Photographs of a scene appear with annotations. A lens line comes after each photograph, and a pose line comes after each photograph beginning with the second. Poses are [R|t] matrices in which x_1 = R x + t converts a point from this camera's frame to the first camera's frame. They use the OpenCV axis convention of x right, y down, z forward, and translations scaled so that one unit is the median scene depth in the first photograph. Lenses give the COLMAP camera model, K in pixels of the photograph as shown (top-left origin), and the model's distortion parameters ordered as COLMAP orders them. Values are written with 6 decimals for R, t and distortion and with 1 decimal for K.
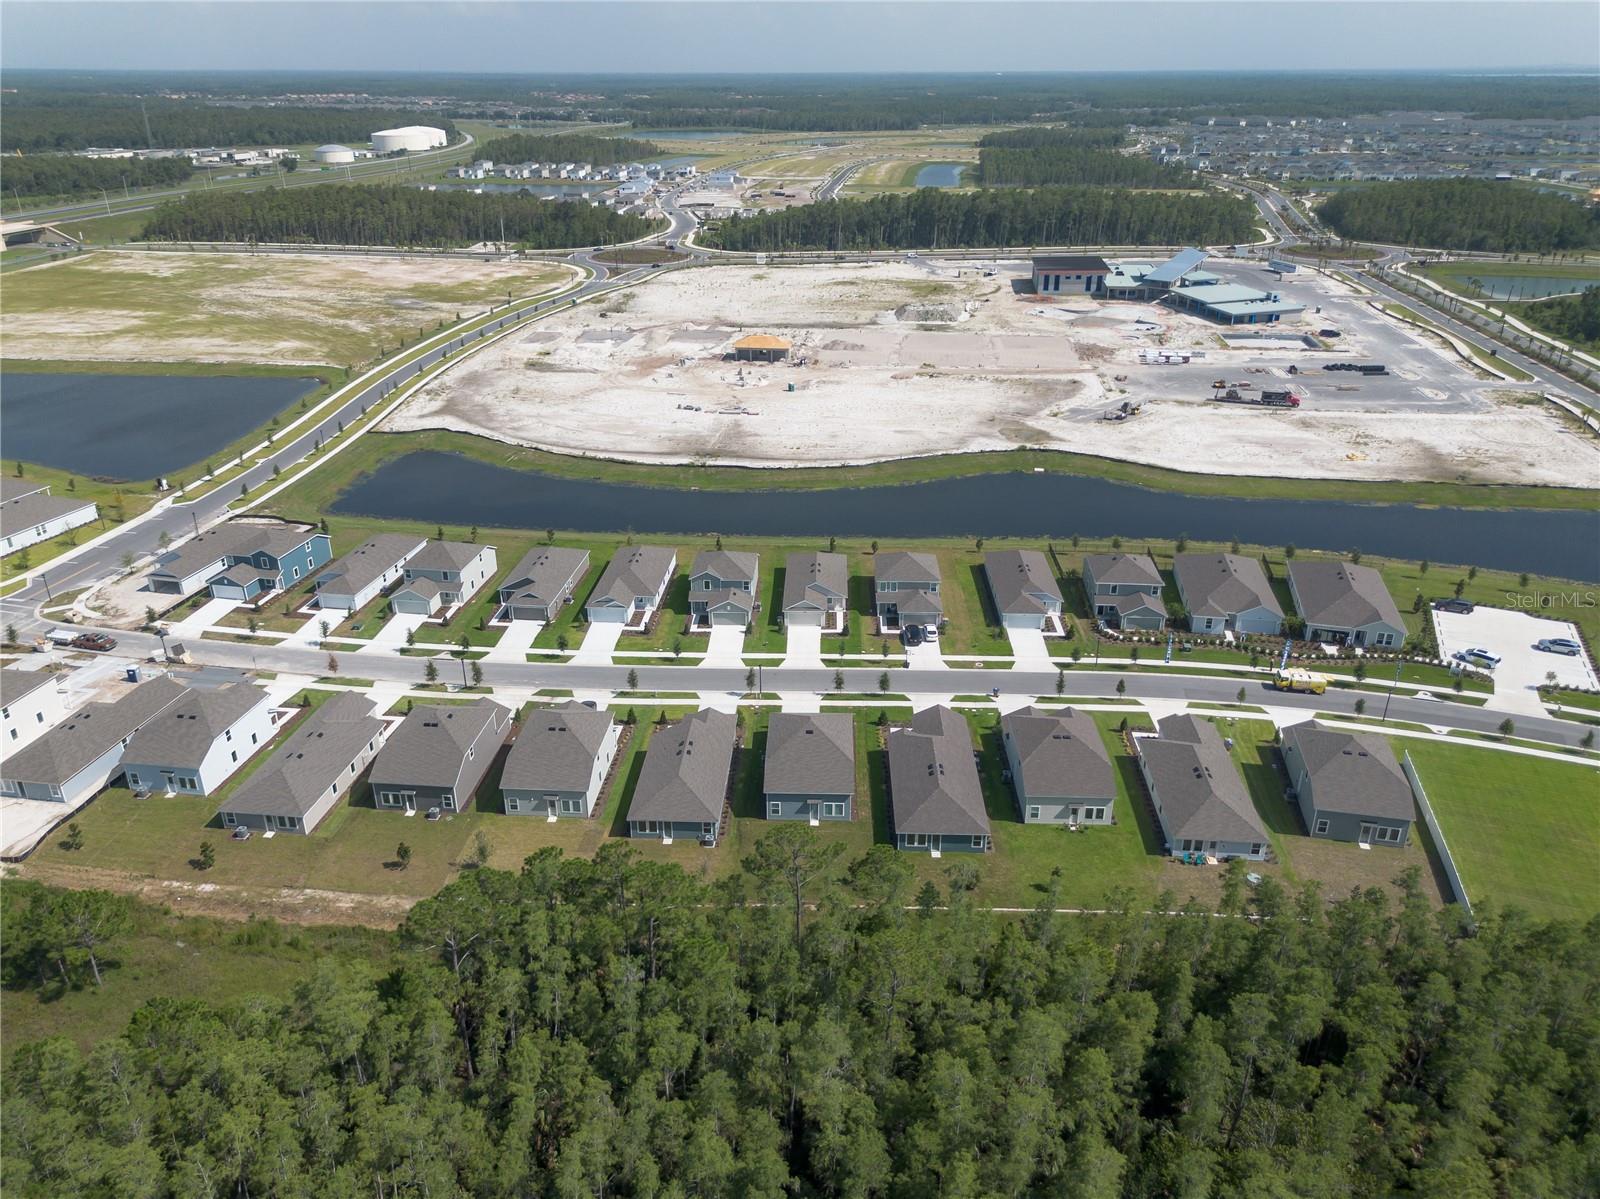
lens RADIAL K [[1144.0, 0, 803.7], [0, 1144.0, 595.6], [0, 0, 1]] dist [0.067387, -0.065272]
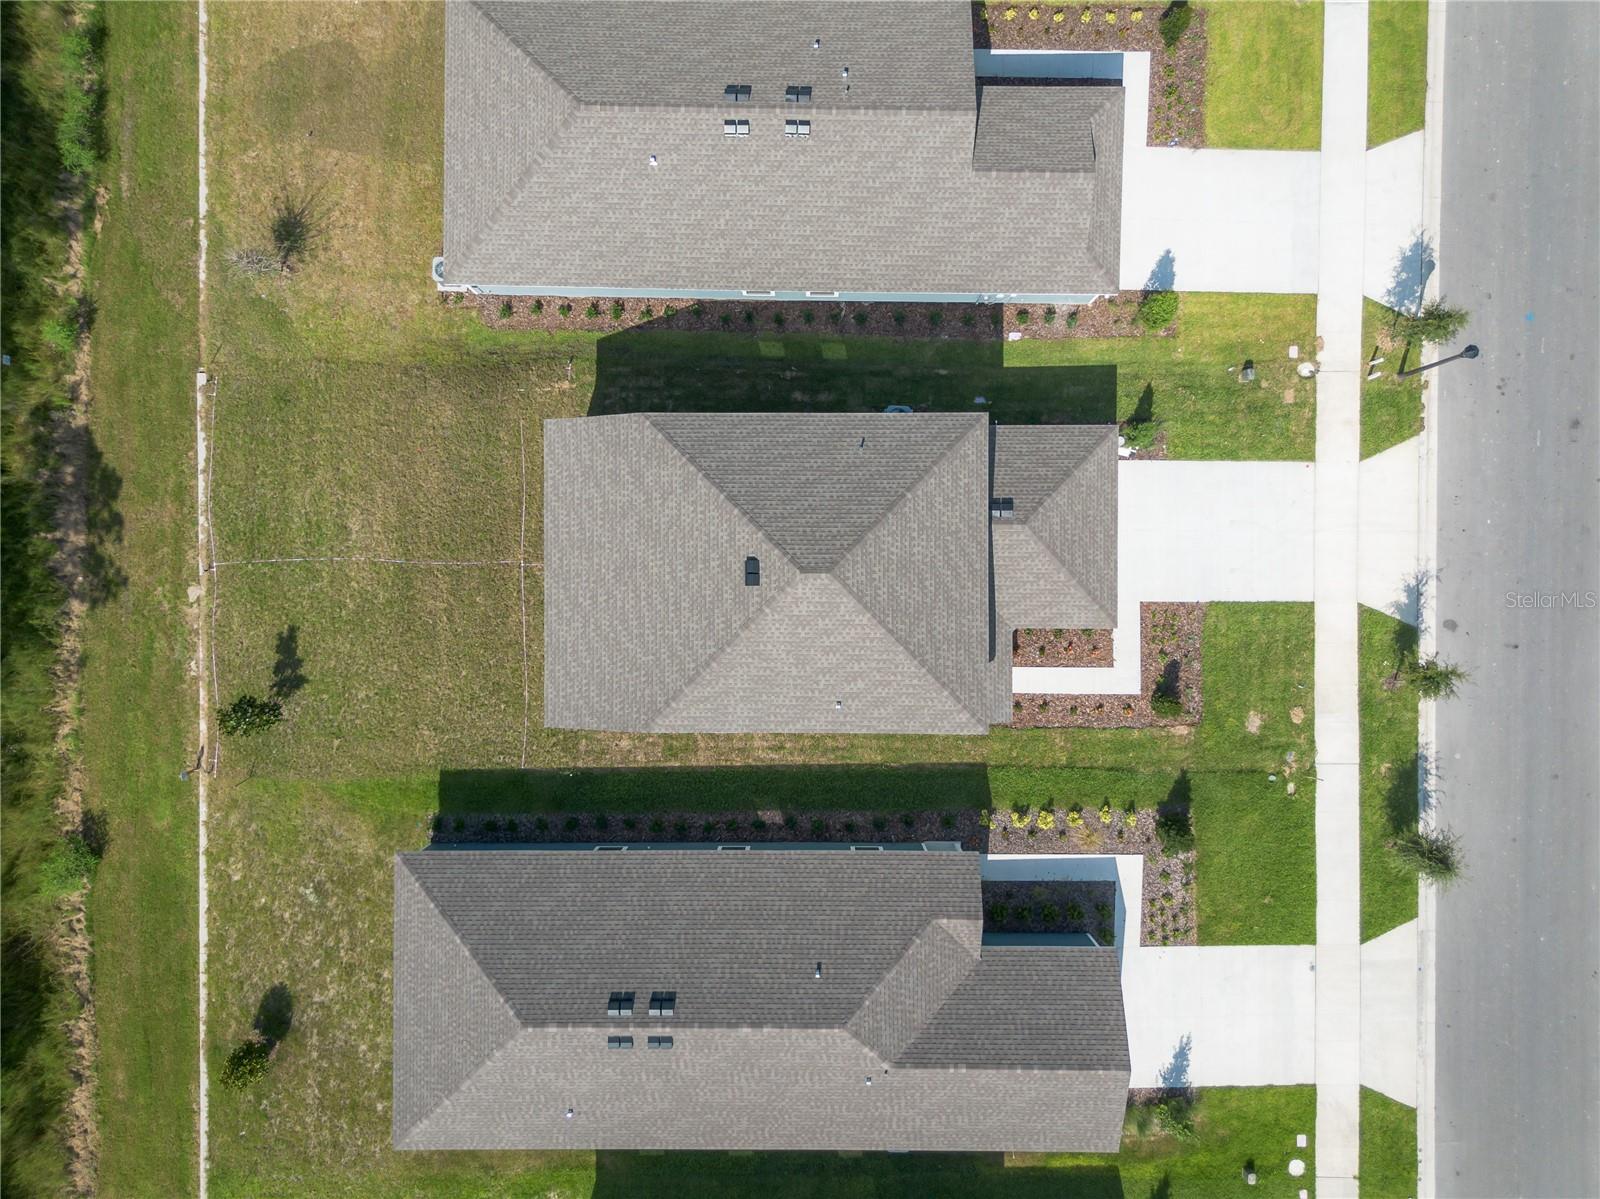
lens RADIAL K [[1184.6, 0, 831.7], [0, 1184.6, 591.6], [0, 0, 1]] dist [0.054477, -0.045673]
pose [[0.022812, 0.999639, 0.014186, 0.004603], [-0.405787, -0.003710, 0.913960, -0.100680], [0.913683, -0.026606, 0.405556, 0.687441]]
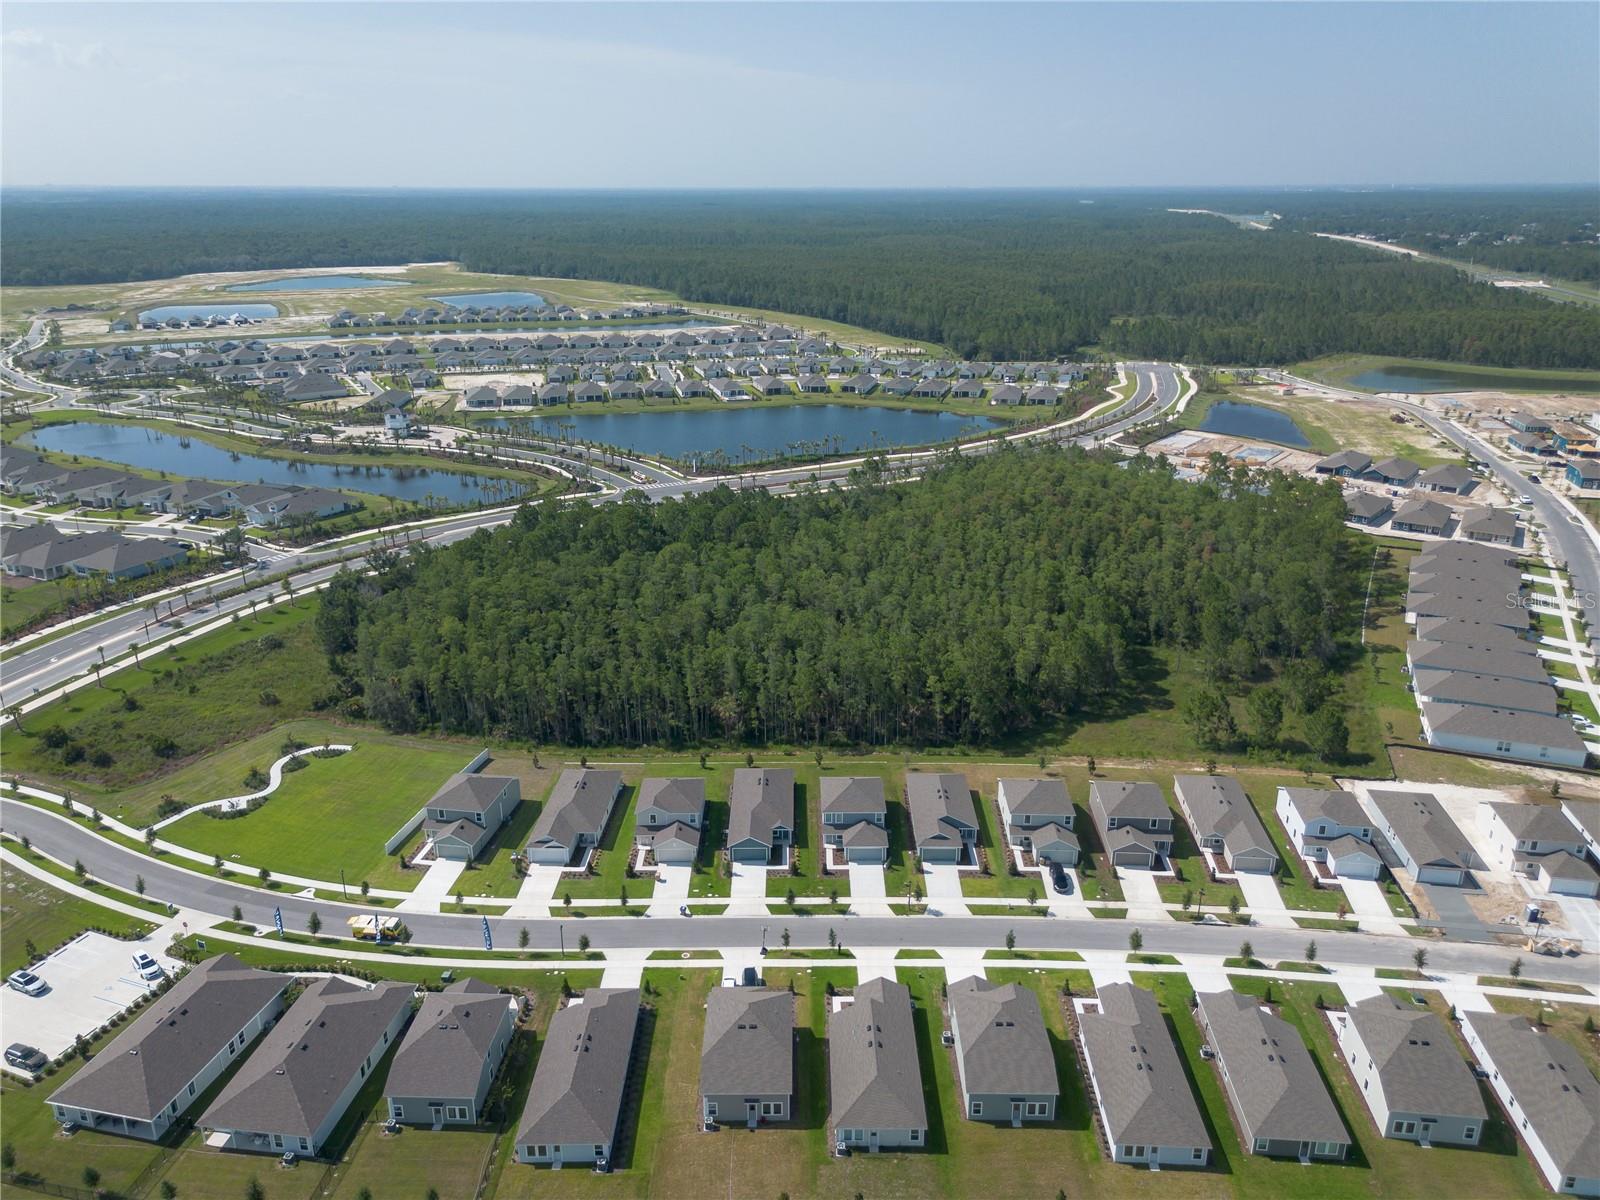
lens RADIAL K [[1144.0, 0, 803.7], [0, 1144.0, 596.1], [0, 0, 1]] dist [0.067387, -0.065272]
pose [[-0.999546, 0.014361, -0.026484, 0.073505], [-0.008358, 0.712385, 0.701740, -0.762551], [0.028944, 0.701642, -0.711941, 1.382786]]
